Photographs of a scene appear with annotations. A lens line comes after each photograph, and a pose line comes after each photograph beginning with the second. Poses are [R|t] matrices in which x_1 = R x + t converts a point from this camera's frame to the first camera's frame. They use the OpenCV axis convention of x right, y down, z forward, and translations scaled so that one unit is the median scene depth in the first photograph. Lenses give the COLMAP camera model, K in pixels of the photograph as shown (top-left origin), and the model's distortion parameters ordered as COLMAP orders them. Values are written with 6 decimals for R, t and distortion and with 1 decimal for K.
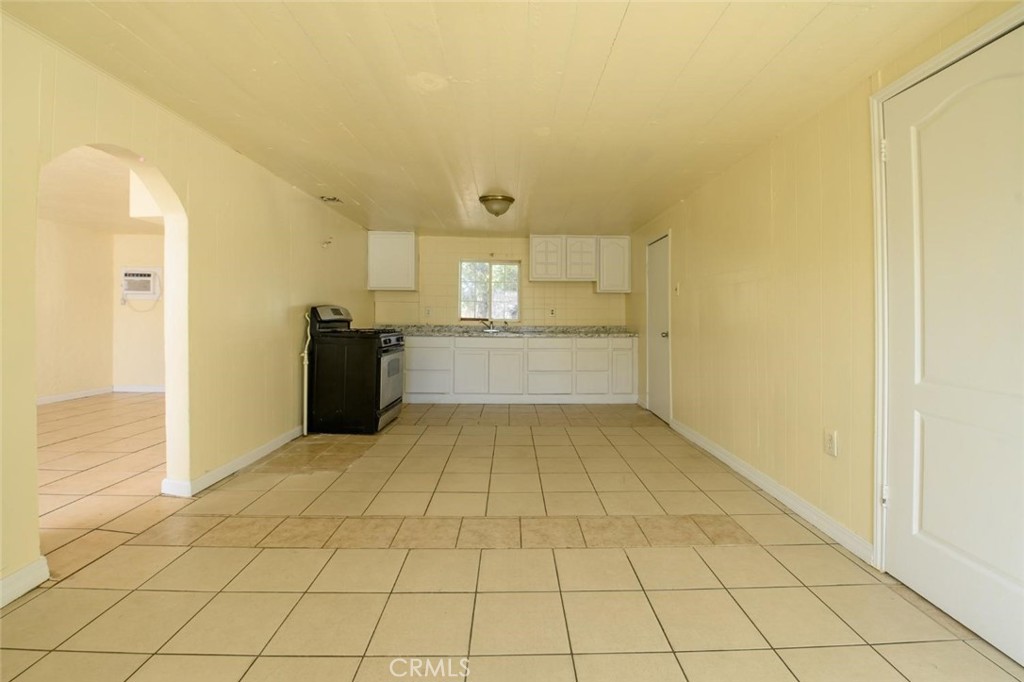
lens RADIAL K [[443.9, 0, 524.8], [0, 443.9, 339.1], [0, 0, 1]] dist [-0.004771, -0.001251]
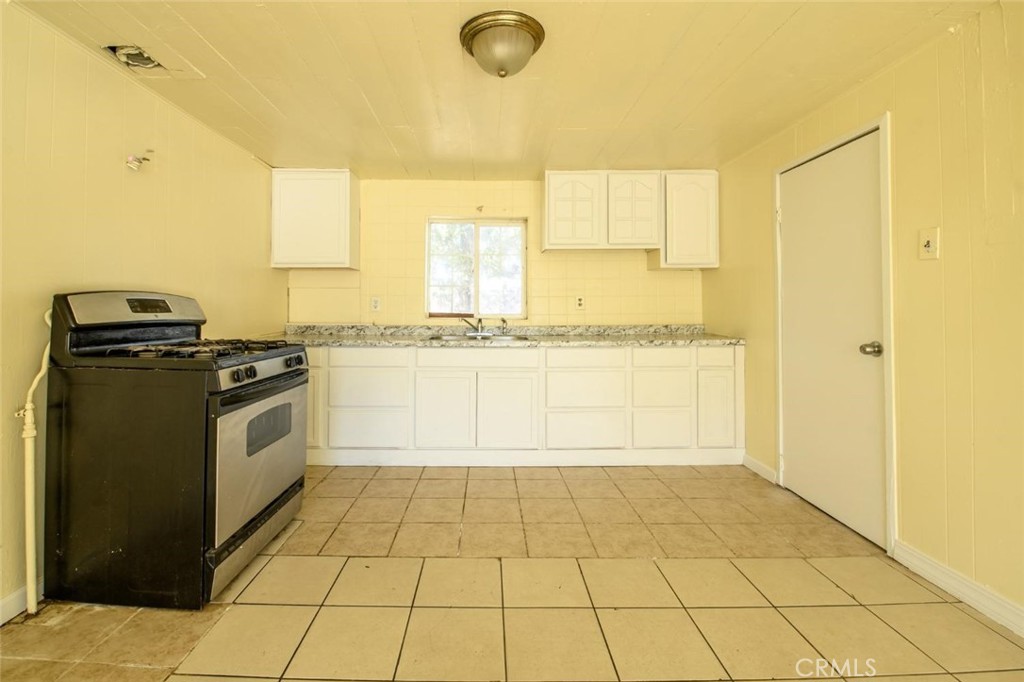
lens RADIAL K [[443.9, 0, 487.4], [0, 443.9, 302.0], [0, 0, 1]] dist [-0.004771, -0.001251]
pose [[0.999394, -0.009230, -0.033549, -0.047304], [0.007070, 0.997929, -0.063942, -0.025515], [0.034070, 0.063666, 0.997390, 0.429207]]
